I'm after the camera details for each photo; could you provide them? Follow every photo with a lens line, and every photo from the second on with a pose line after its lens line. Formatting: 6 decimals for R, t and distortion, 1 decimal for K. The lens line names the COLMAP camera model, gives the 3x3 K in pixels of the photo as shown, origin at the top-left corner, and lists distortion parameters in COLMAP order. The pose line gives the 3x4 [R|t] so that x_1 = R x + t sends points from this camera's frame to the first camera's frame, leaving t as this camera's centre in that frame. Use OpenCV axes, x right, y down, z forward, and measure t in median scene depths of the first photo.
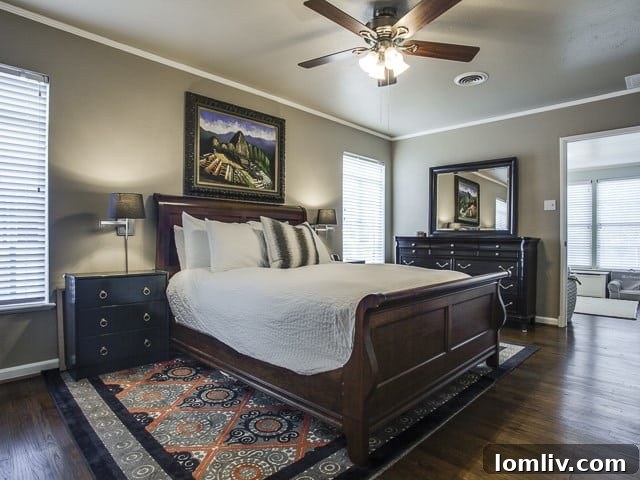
lens RADIAL K [[363.4, 0, 347.5], [0, 363.4, 238.2], [0, 0, 1]] dist [-0.036187, 0.006423]
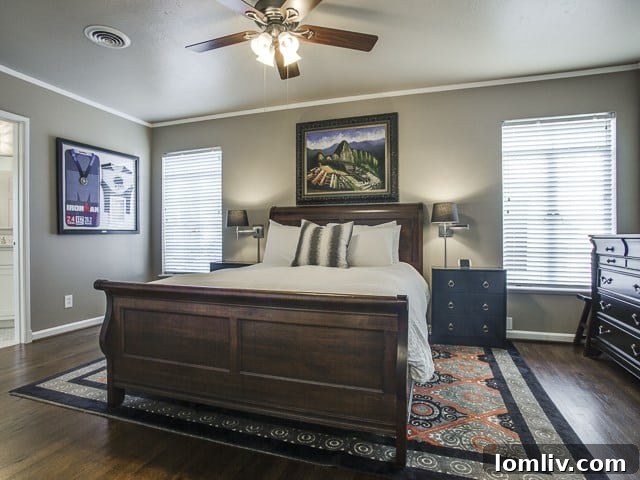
lens RADIAL K [[363.4, 0, 319.4], [0, 363.4, 240.7], [0, 0, 1]] dist [-0.036187, 0.006423]
pose [[0.429404, -0.003182, -0.903107, 0.661108], [0.004991, 0.999987, -0.001150, 0.006000], [0.903099, -0.004014, 0.429415, 0.468471]]
